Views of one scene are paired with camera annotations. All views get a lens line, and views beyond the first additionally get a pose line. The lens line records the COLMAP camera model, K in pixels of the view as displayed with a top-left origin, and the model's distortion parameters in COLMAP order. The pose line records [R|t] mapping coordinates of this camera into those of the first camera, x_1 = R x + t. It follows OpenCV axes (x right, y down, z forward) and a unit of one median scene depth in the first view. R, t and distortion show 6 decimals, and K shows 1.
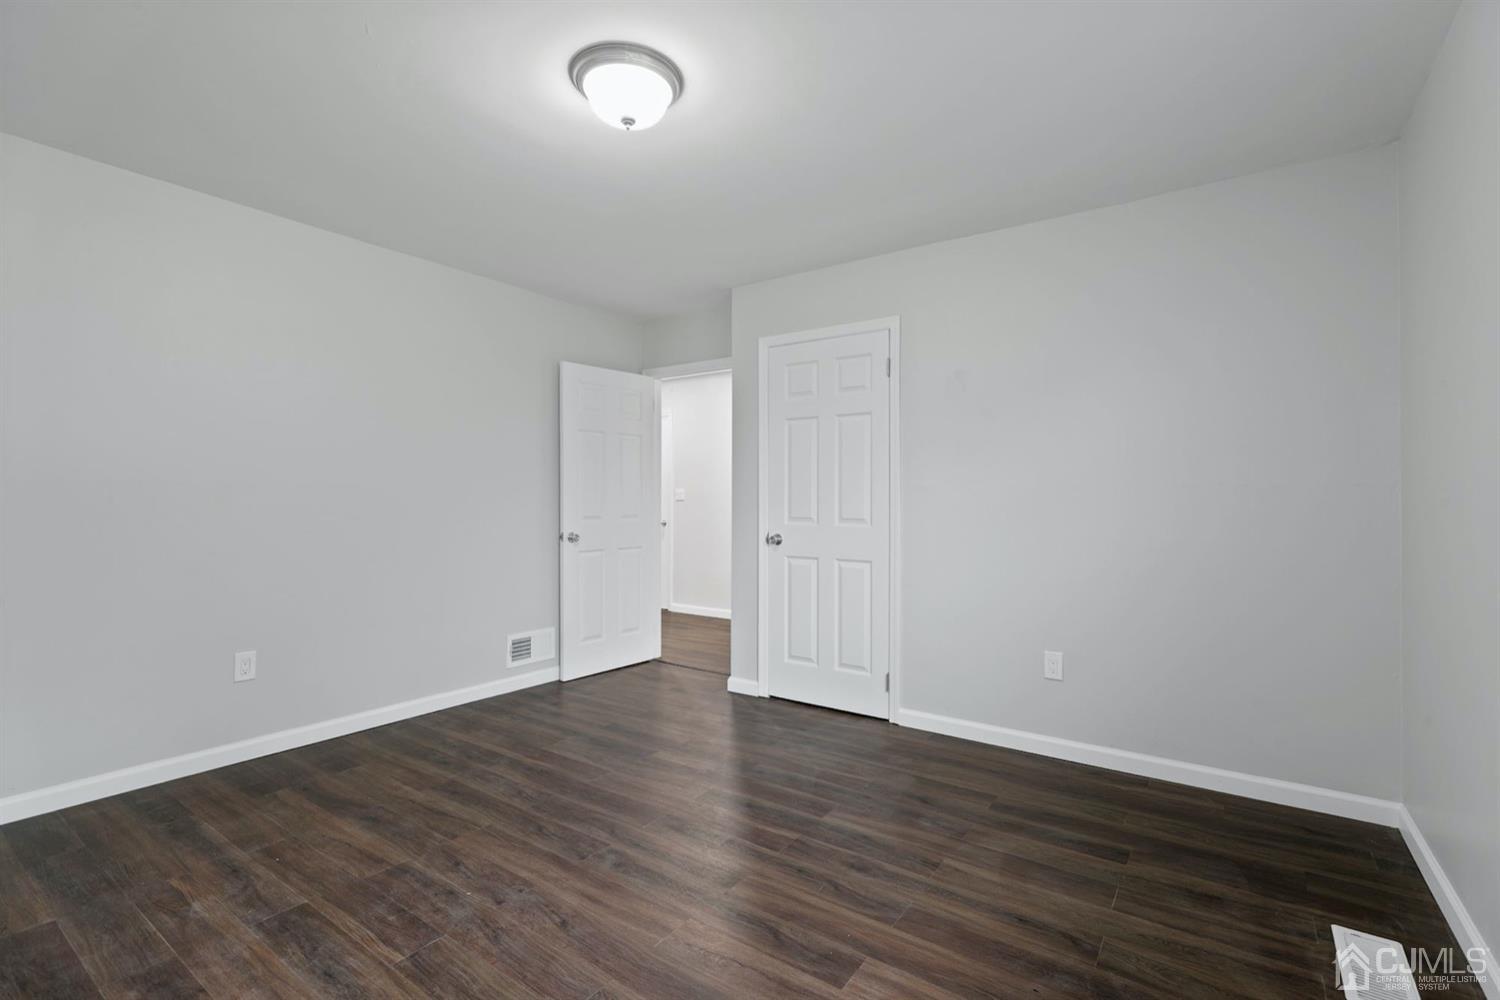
lens RADIAL K [[678.1, 0, 754.7], [0, 678.1, 491.1], [0, 0, 1]] dist [-0.000143, -0.000670]
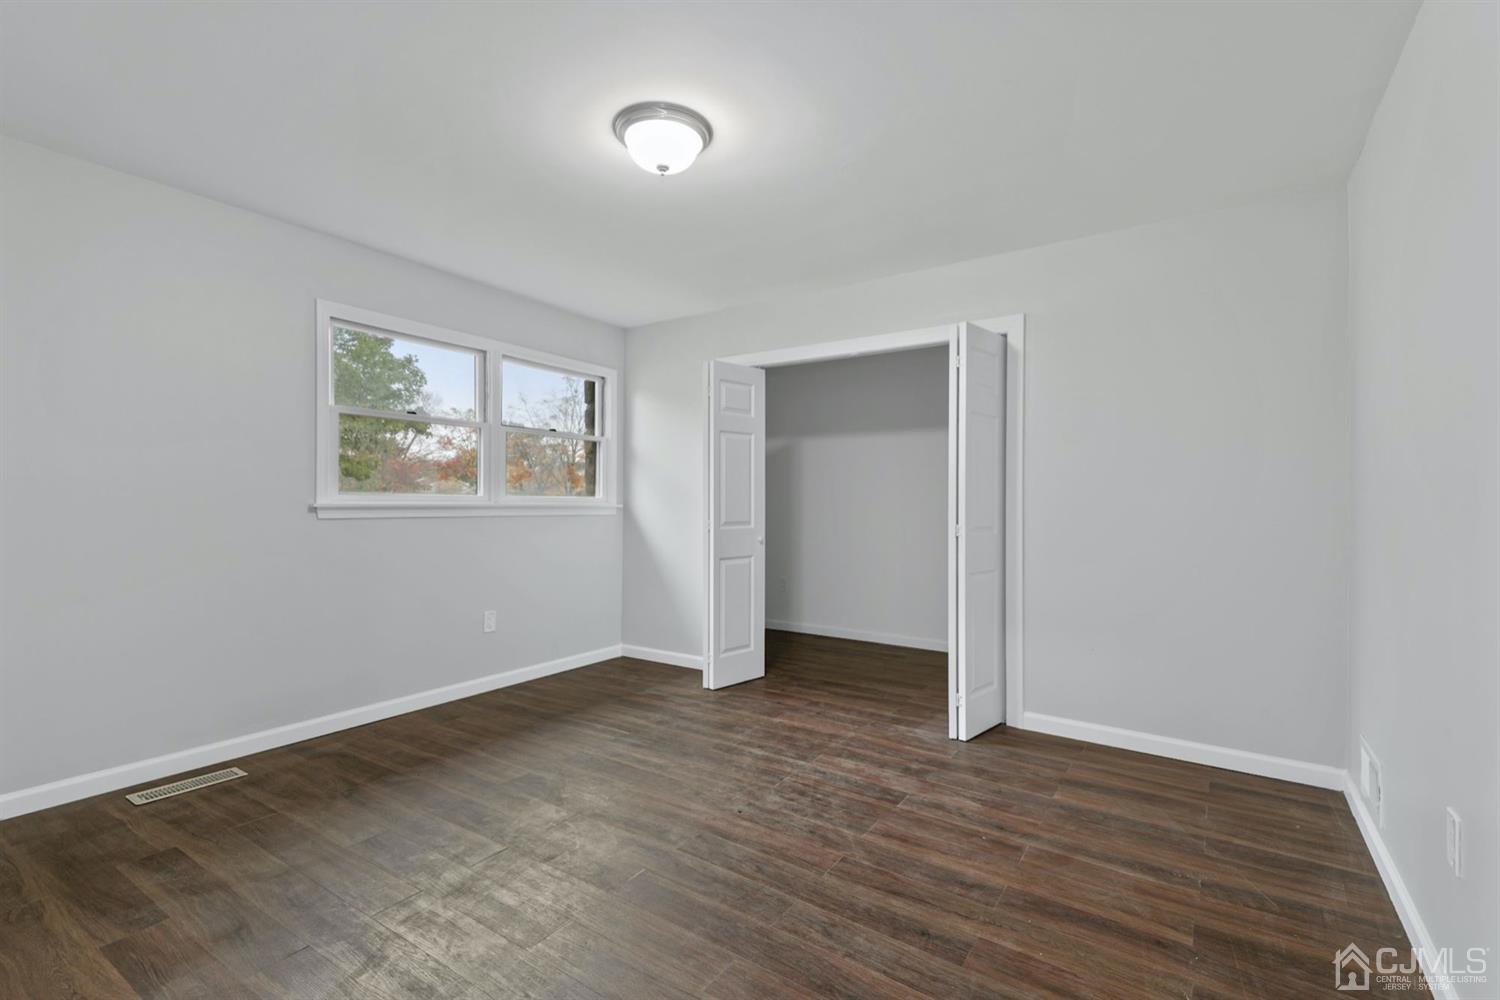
lens RADIAL K [[678.1, 0, 754.7], [0, 678.1, 491.1], [0, 0, 1]] dist [-0.000143, -0.000670]
pose [[-0.999843, -0.010557, -0.014238, -0.323427], [-0.010163, 0.999572, -0.027435, 0.028327], [0.014521, -0.027286, -0.999522, 2.106500]]
